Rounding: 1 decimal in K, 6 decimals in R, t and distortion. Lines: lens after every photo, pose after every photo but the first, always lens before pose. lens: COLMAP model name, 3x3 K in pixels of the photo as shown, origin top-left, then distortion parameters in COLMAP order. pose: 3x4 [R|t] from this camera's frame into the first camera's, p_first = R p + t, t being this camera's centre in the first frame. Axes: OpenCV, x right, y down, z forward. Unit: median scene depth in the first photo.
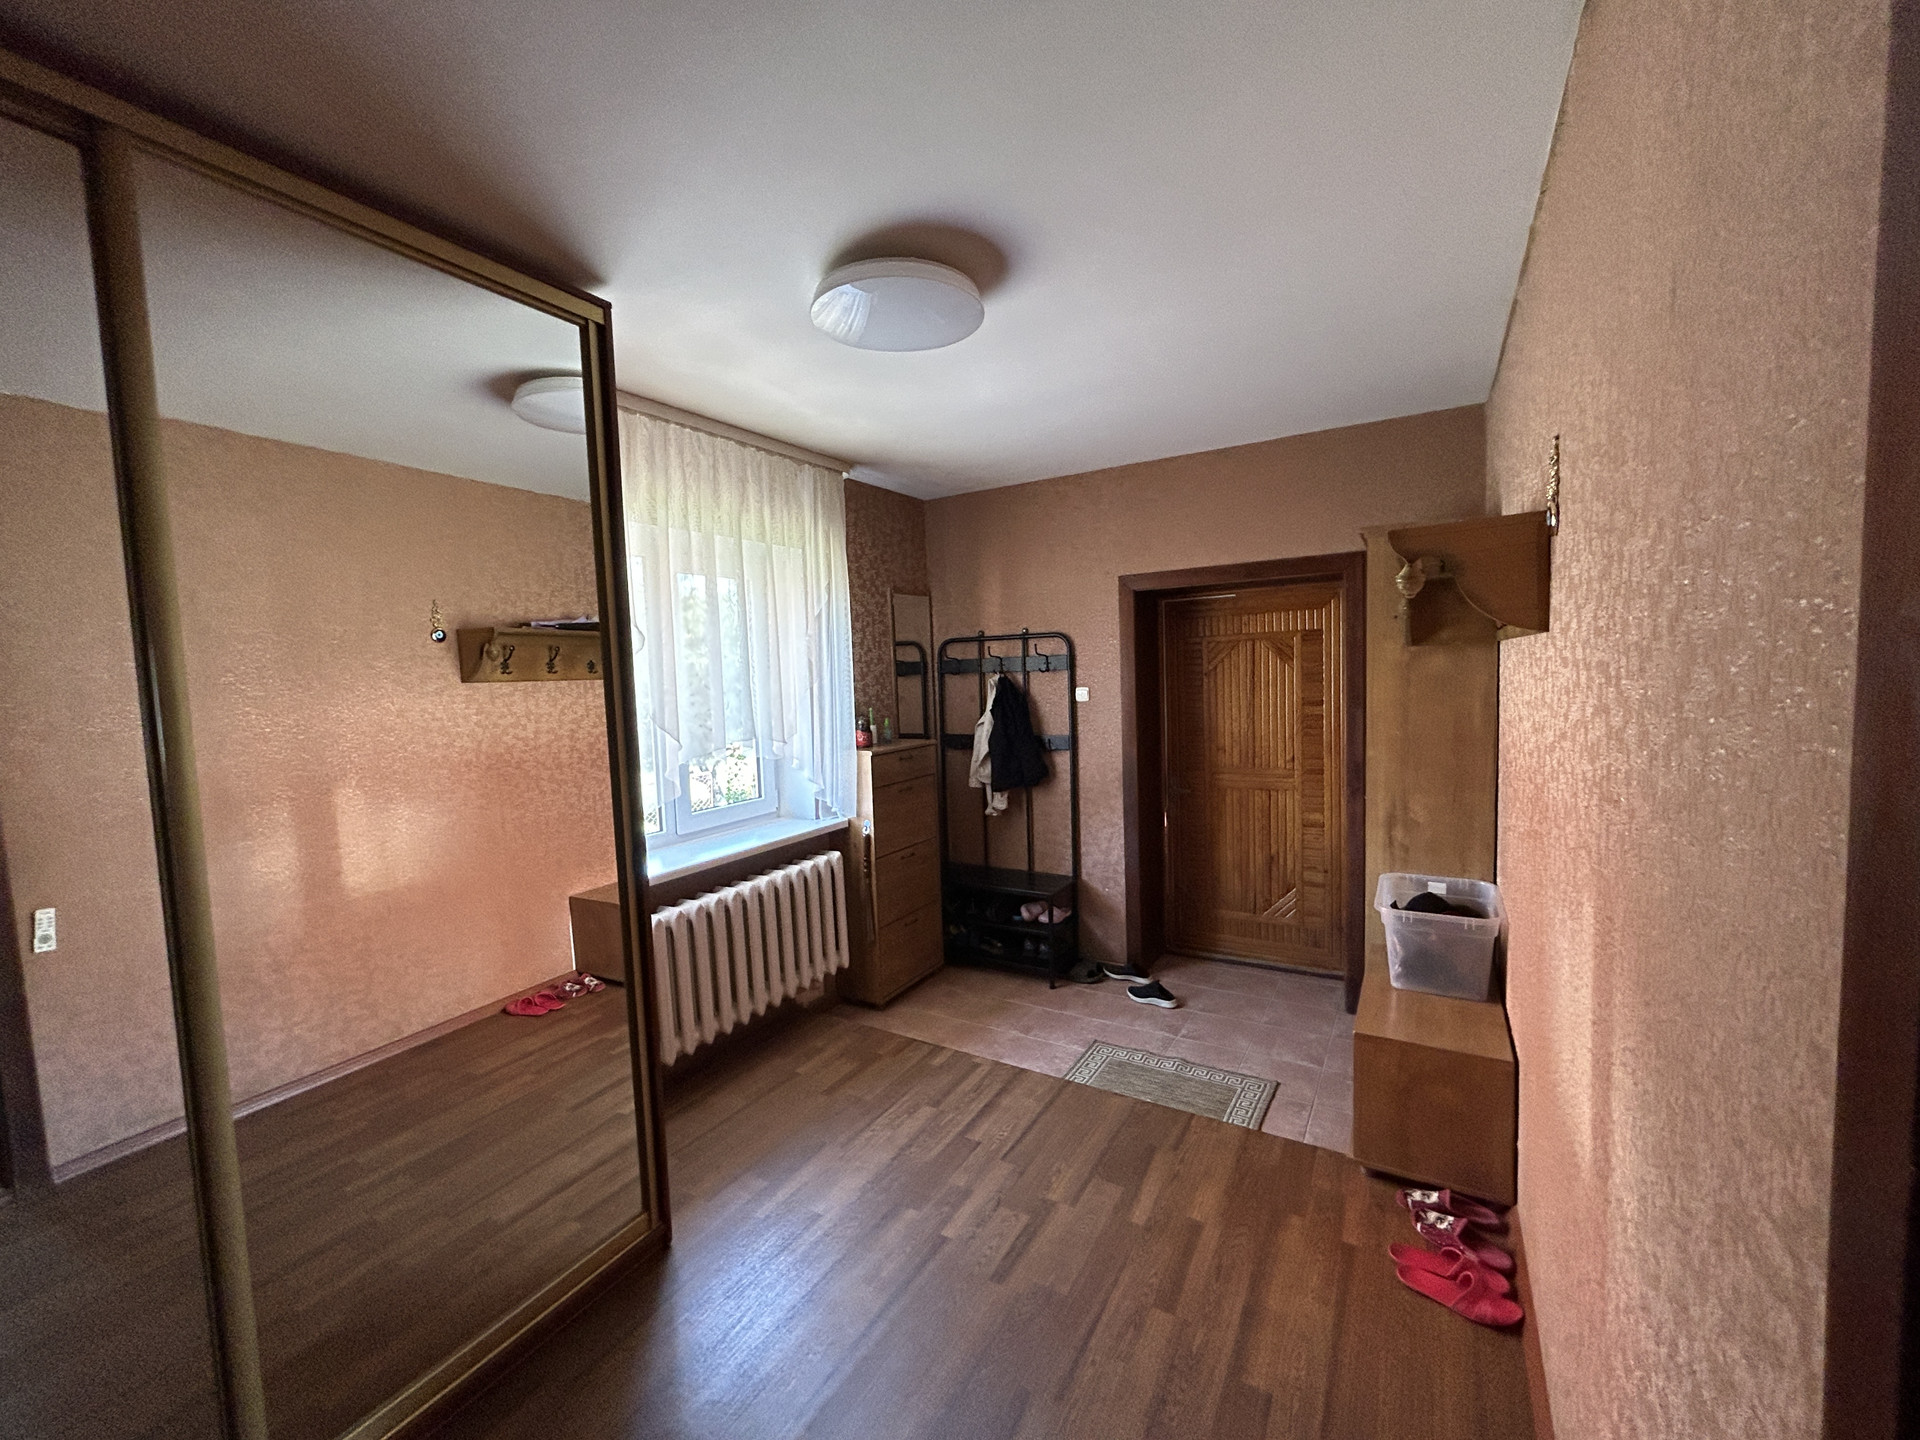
lens RADIAL K [[765.8, 0, 955.6], [0, 765.8, 724.1], [0, 0, 1]] dist [-0.014705, 0.000080]
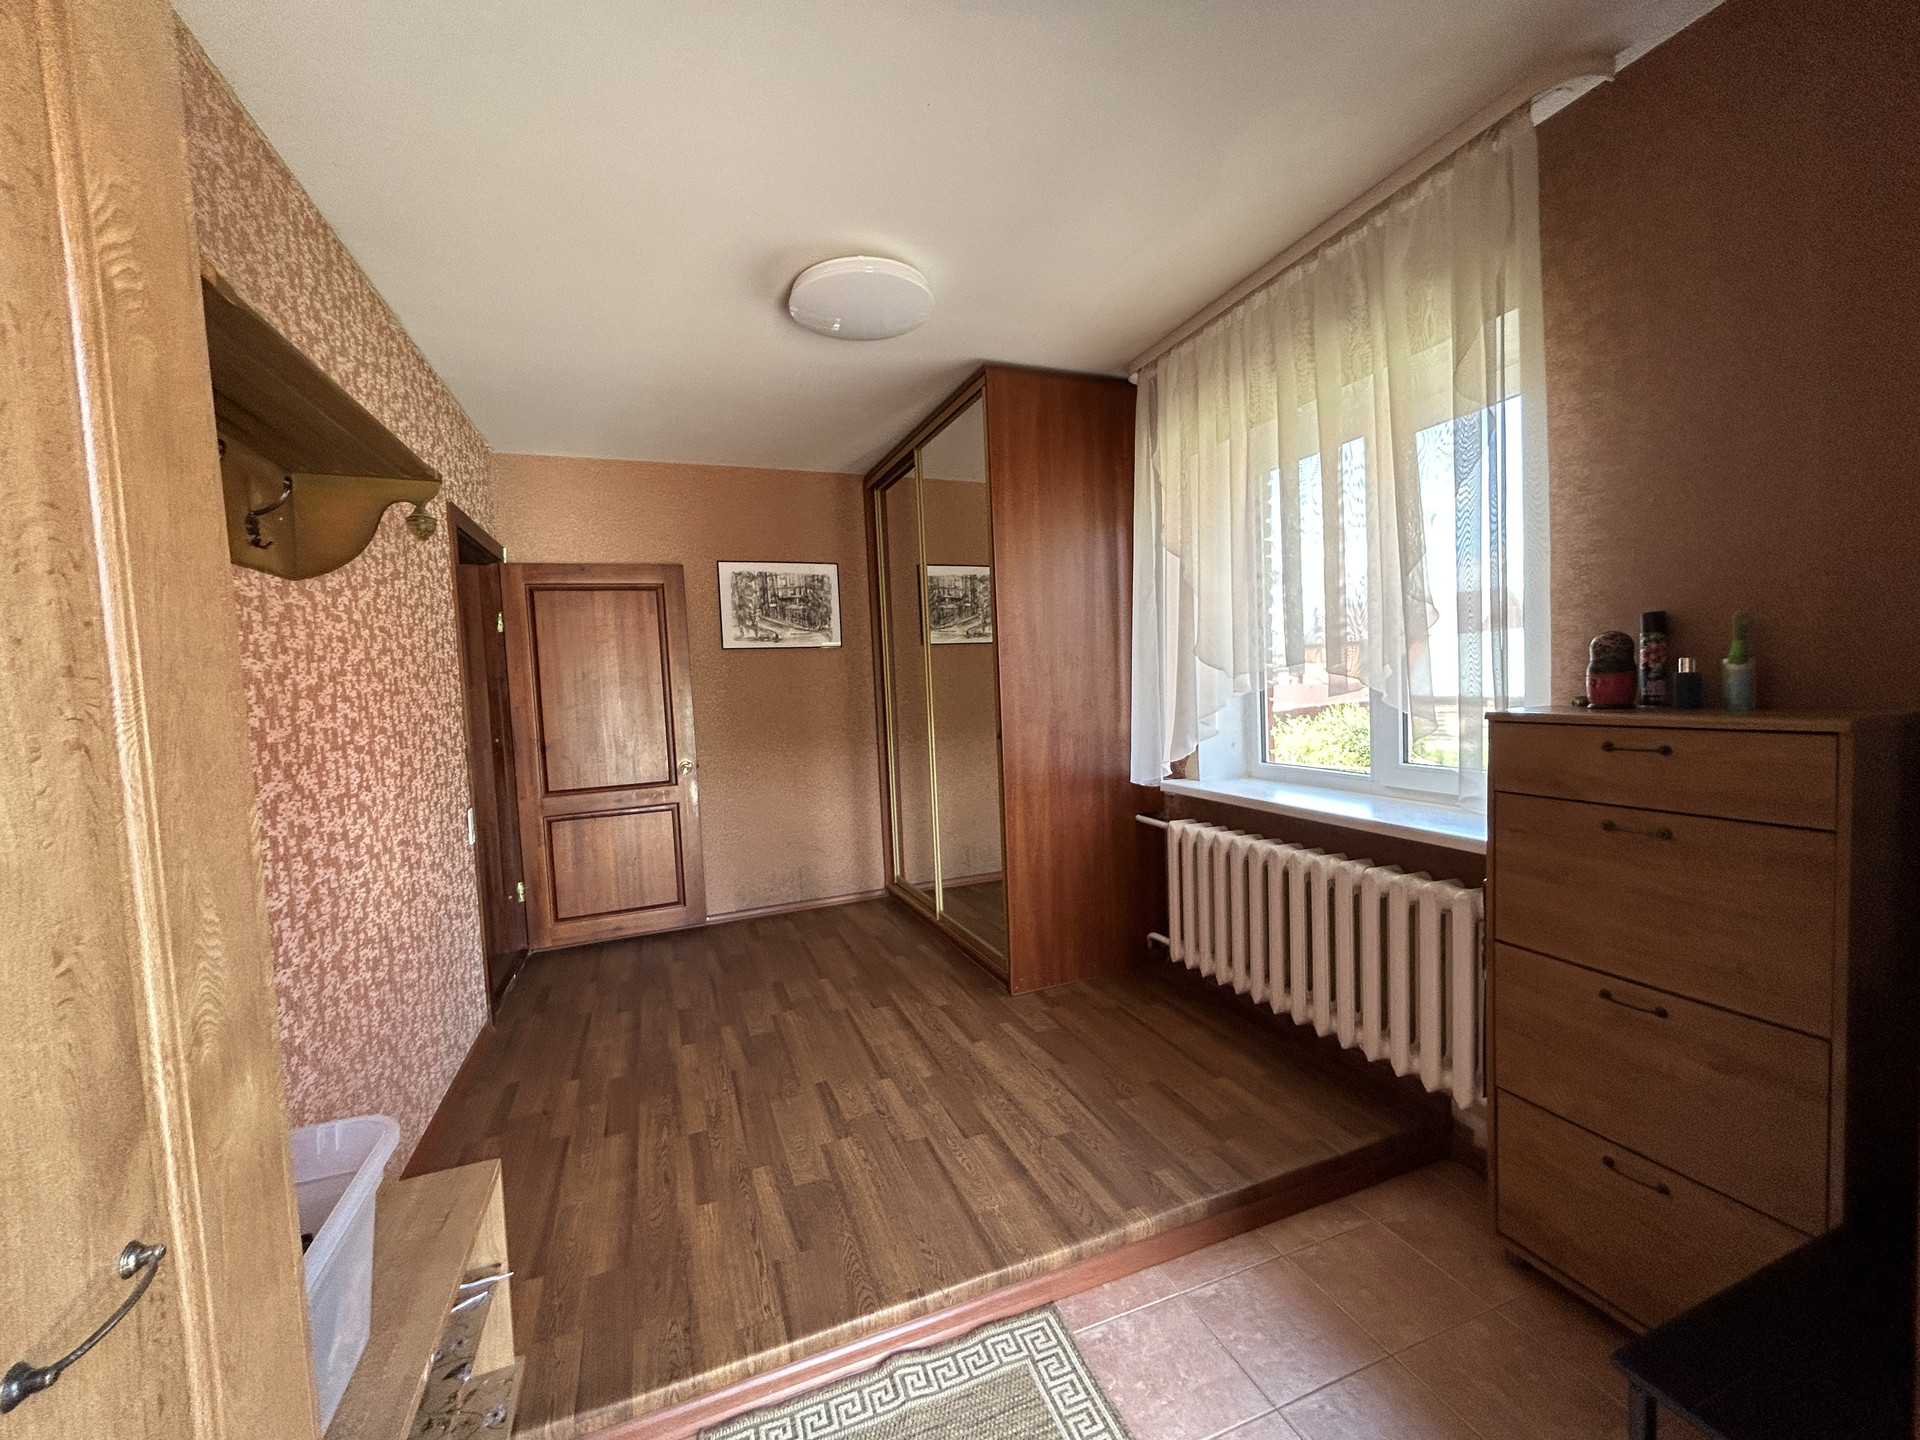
lens RADIAL K [[765.8, 0, 954.3], [0, 765.8, 723.4], [0, 0, 1]] dist [-0.014705, 0.000080]
pose [[-0.612195, 0.109723, -0.783057, 0.751561], [0.009456, 0.991270, 0.131505, -0.035268], [0.790650, 0.073102, -0.607888, 1.670622]]
